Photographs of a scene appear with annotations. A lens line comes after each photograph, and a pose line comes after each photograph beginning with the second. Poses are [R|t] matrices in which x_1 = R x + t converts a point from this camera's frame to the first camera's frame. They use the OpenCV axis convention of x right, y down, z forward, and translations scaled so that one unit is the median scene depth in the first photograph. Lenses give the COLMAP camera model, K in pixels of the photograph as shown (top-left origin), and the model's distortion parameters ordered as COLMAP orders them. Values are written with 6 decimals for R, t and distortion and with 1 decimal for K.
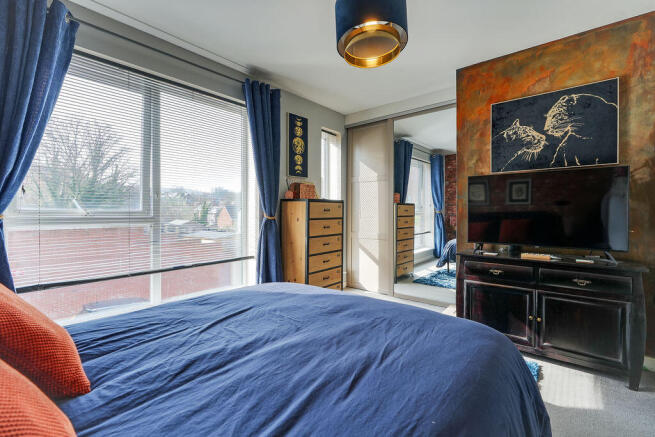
lens RADIAL K [[300.8, 0, 325.8], [0, 300.8, 208.8], [0, 0, 1]] dist [-0.004818, -0.000743]
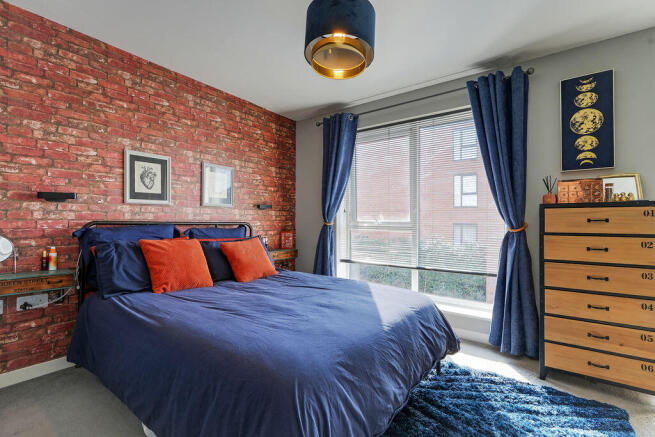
lens RADIAL K [[298.1, 0, 327.5], [0, 298.1, 218.5], [0, 0, 1]] dist [-0.004409, -0.000580]
pose [[0.054538, -0.007755, -0.998482, 0.550315], [0.003063, 0.999966, -0.007600, 0.002882], [0.998507, -0.002644, 0.054560, 0.433953]]
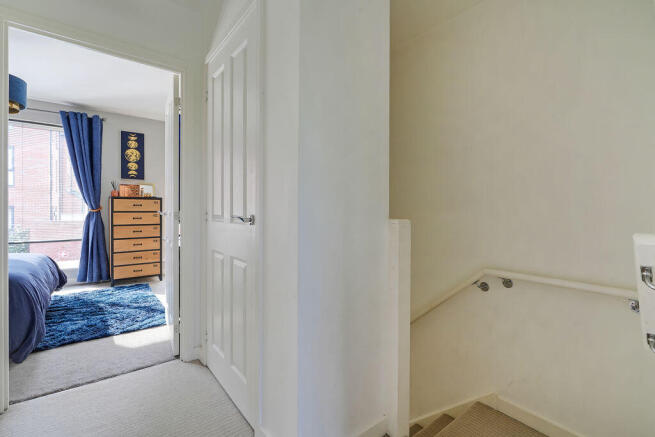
lens RADIAL K [[300.8, 0, 325.8], [0, 300.8, 208.8], [0, 0, 1]] dist [-0.004818, -0.000743]
pose [[0.975996, 0.008028, -0.217642, 1.068357], [-0.004633, 0.999860, 0.016104, -0.005022], [0.217740, -0.014709, 0.975896, -0.087528]]
